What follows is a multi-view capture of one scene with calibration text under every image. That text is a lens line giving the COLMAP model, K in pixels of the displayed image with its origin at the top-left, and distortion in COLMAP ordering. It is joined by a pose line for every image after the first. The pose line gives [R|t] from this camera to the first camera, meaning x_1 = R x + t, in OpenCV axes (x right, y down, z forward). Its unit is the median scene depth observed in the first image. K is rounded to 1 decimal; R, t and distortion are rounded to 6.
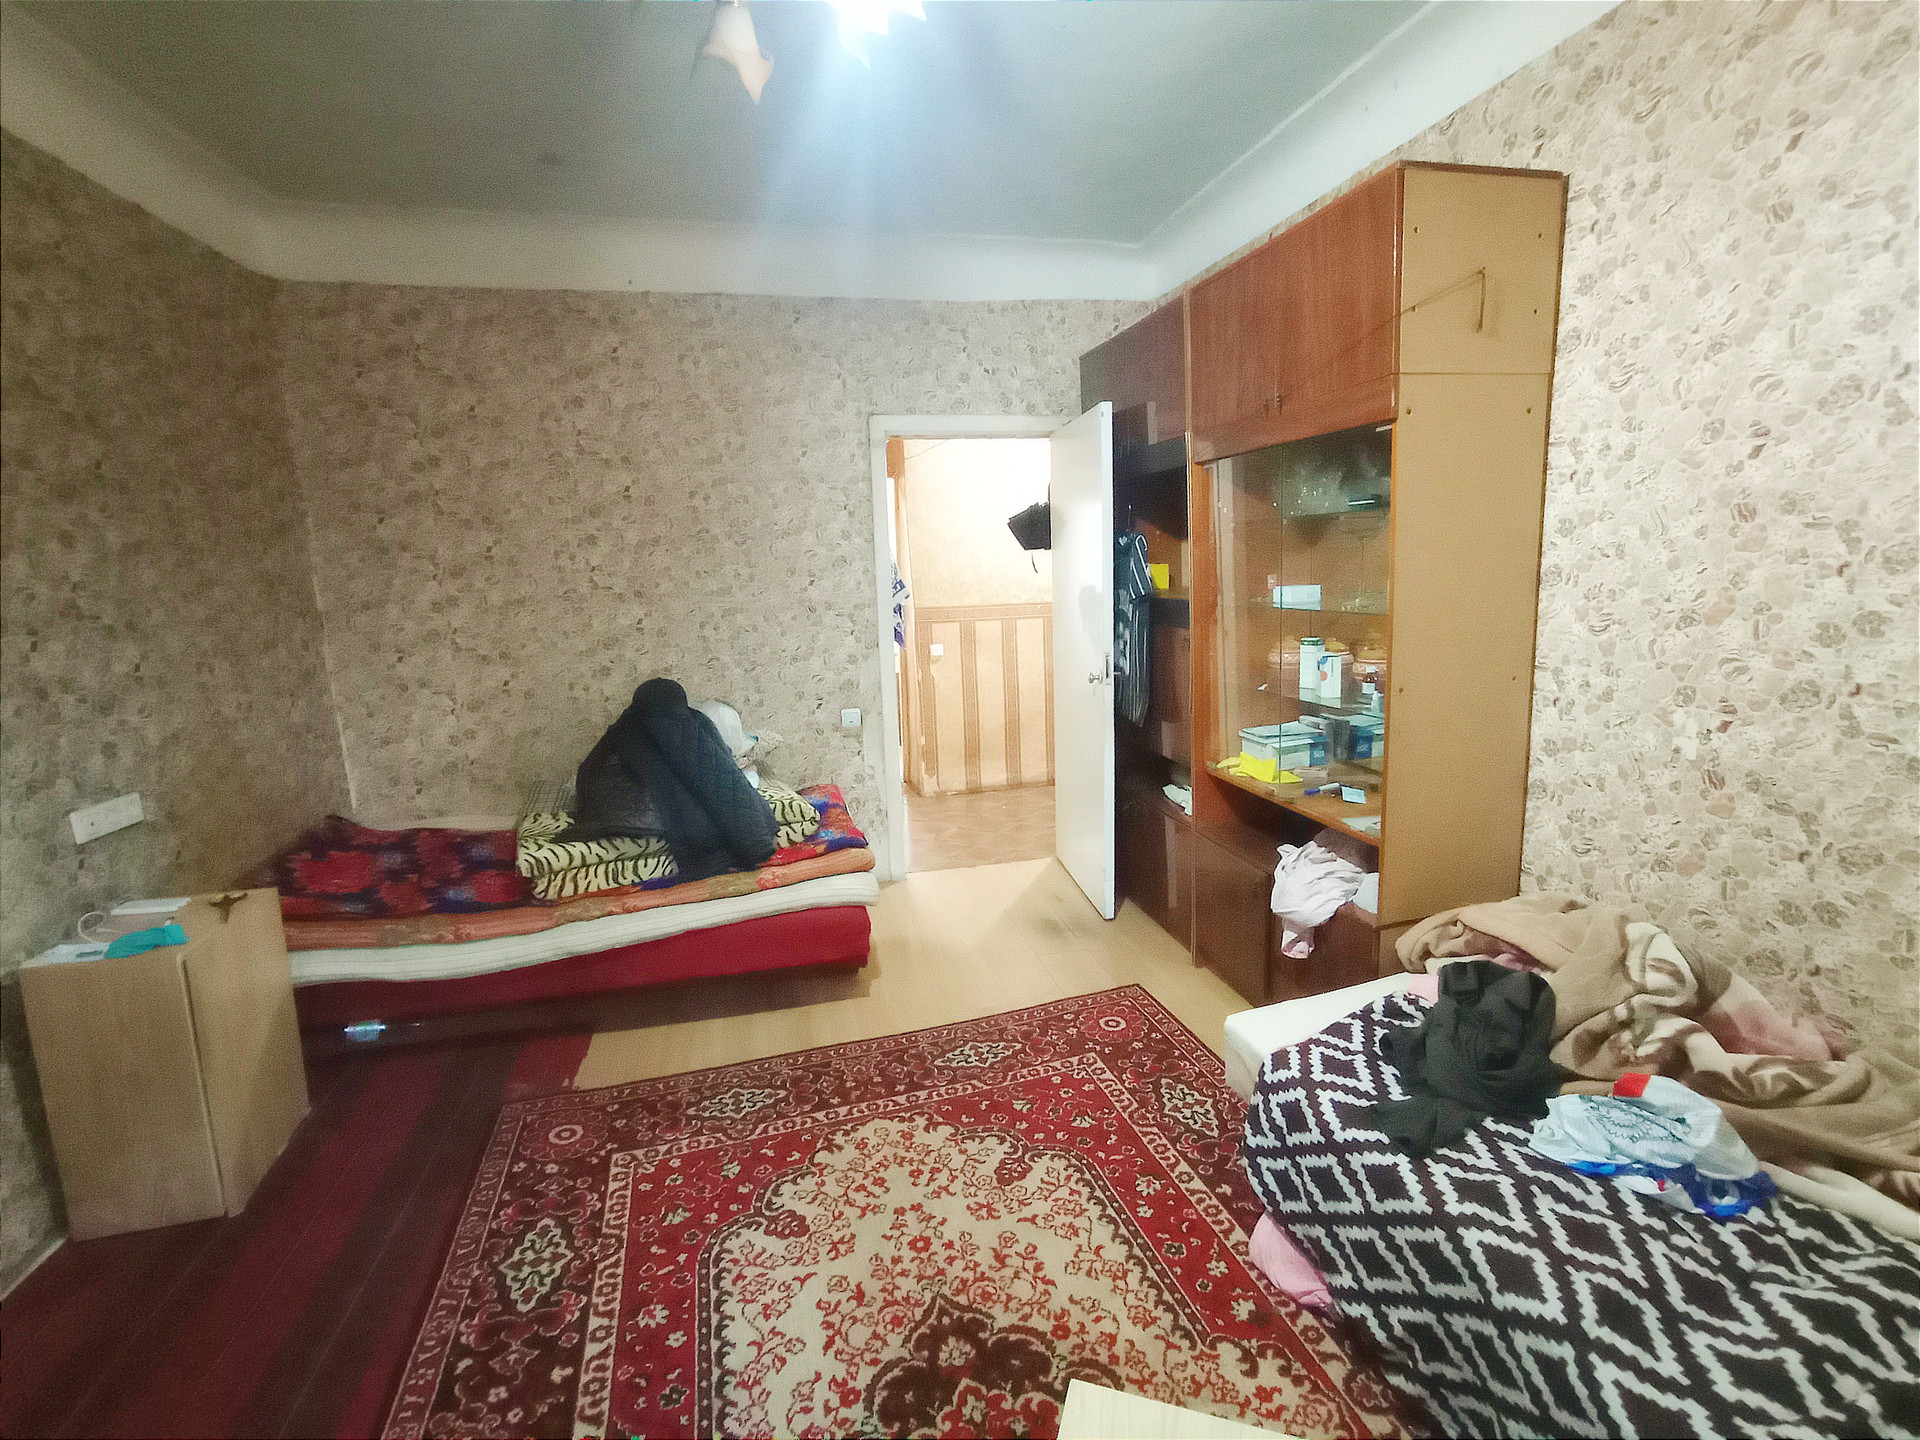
lens RADIAL K [[898.5, 0, 959.0], [0, 898.5, 707.1], [0, 0, 1]] dist [-0.001885, 0.013175]
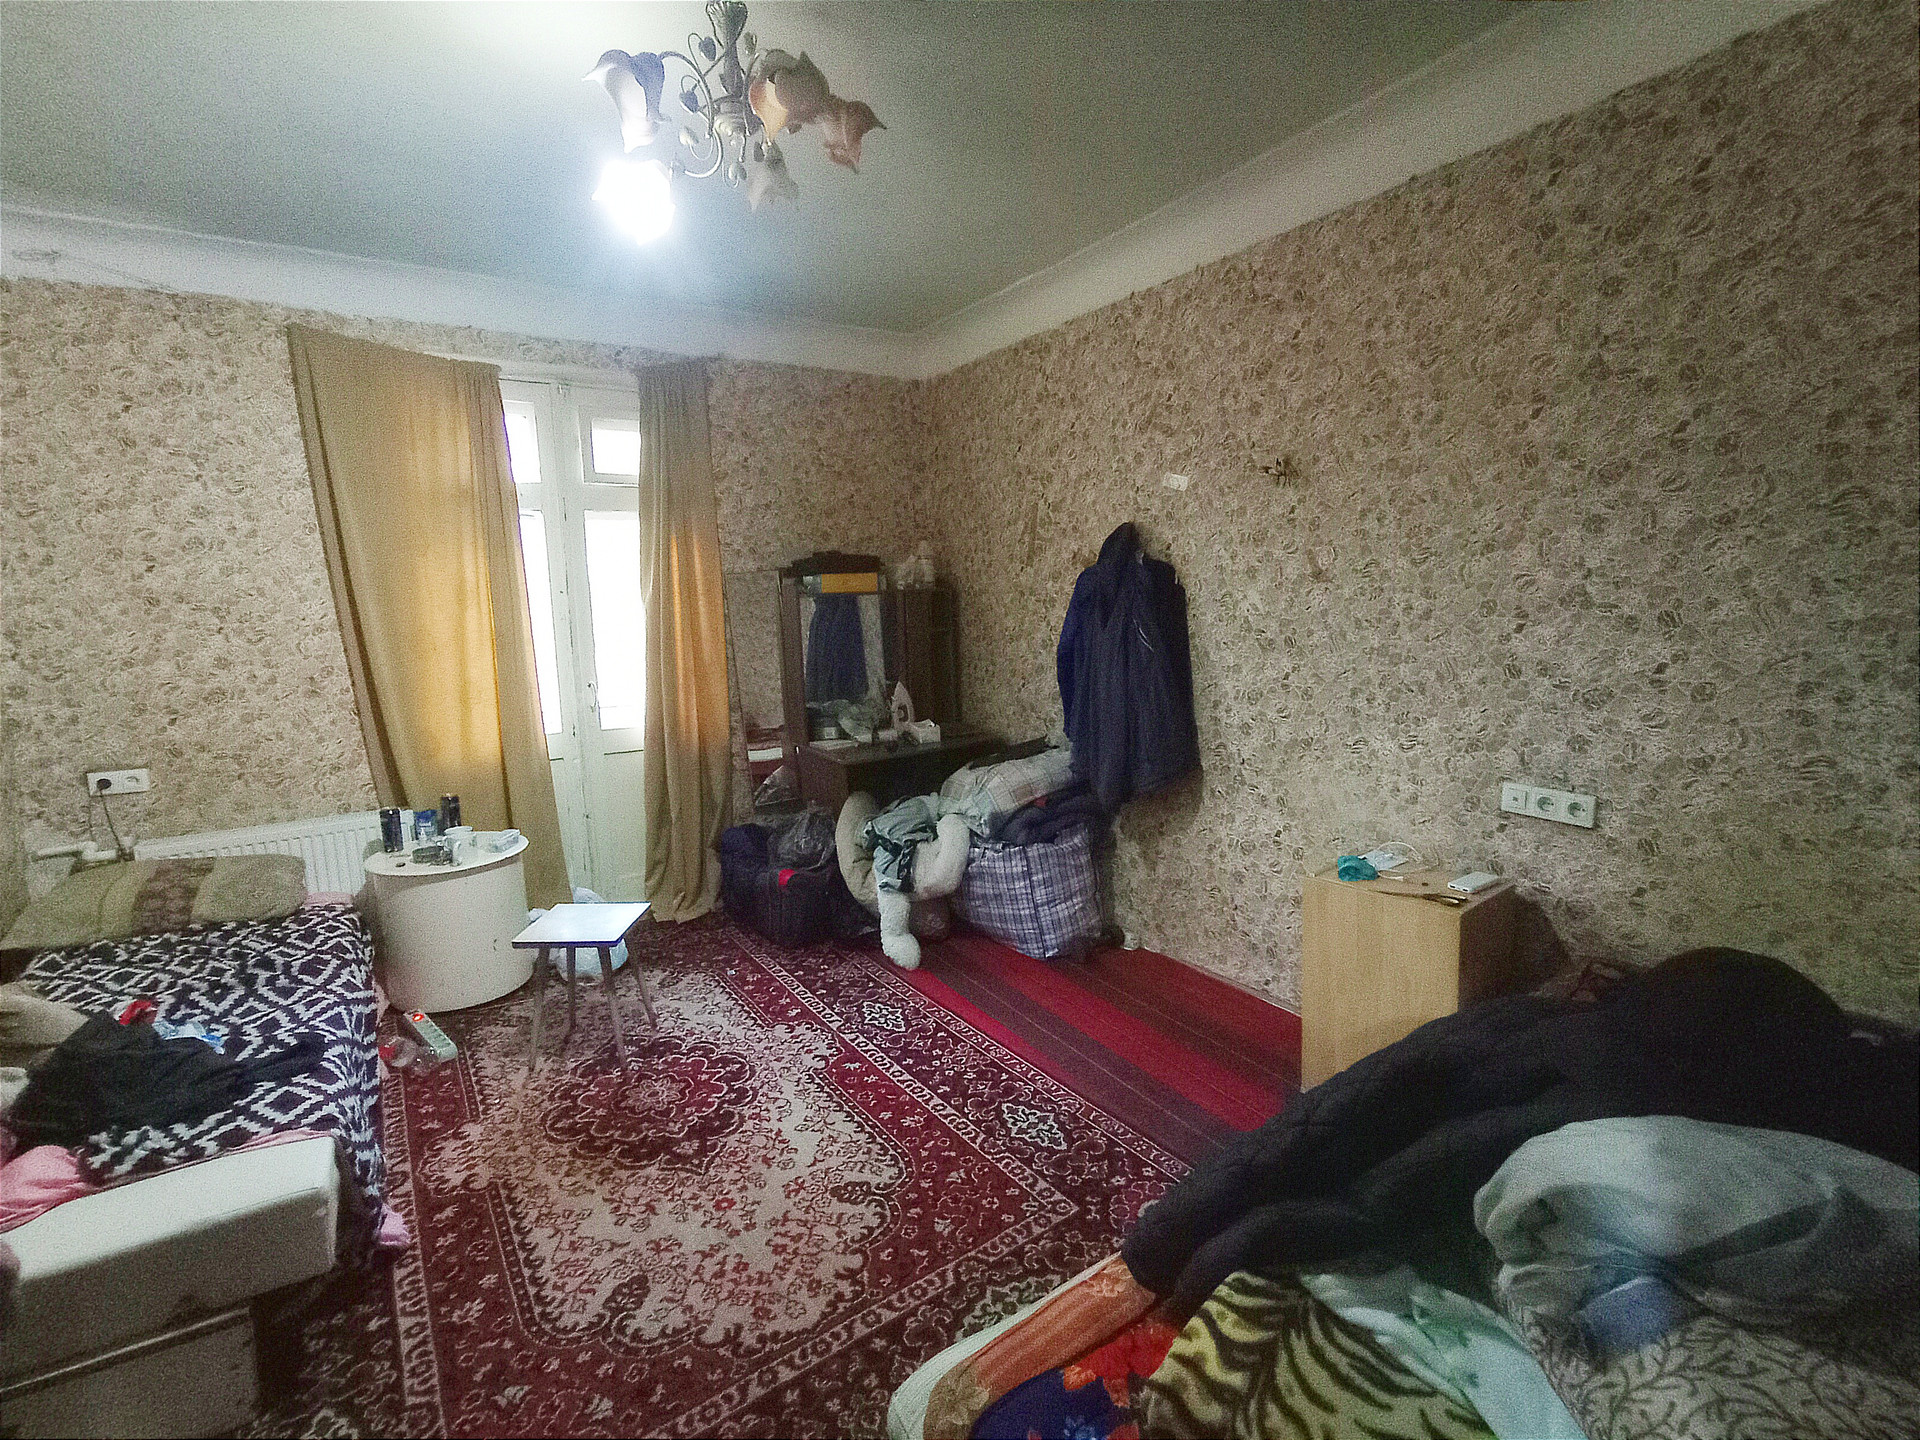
lens RADIAL K [[898.5, 0, 959.0], [0, 898.5, 707.1], [0, 0, 1]] dist [-0.001885, 0.013175]
pose [[-0.945852, 0.099928, -0.308833, -0.032379], [0.007267, 0.957714, 0.287629, -0.288672], [0.324516, 0.269811, -0.906582, 1.768605]]
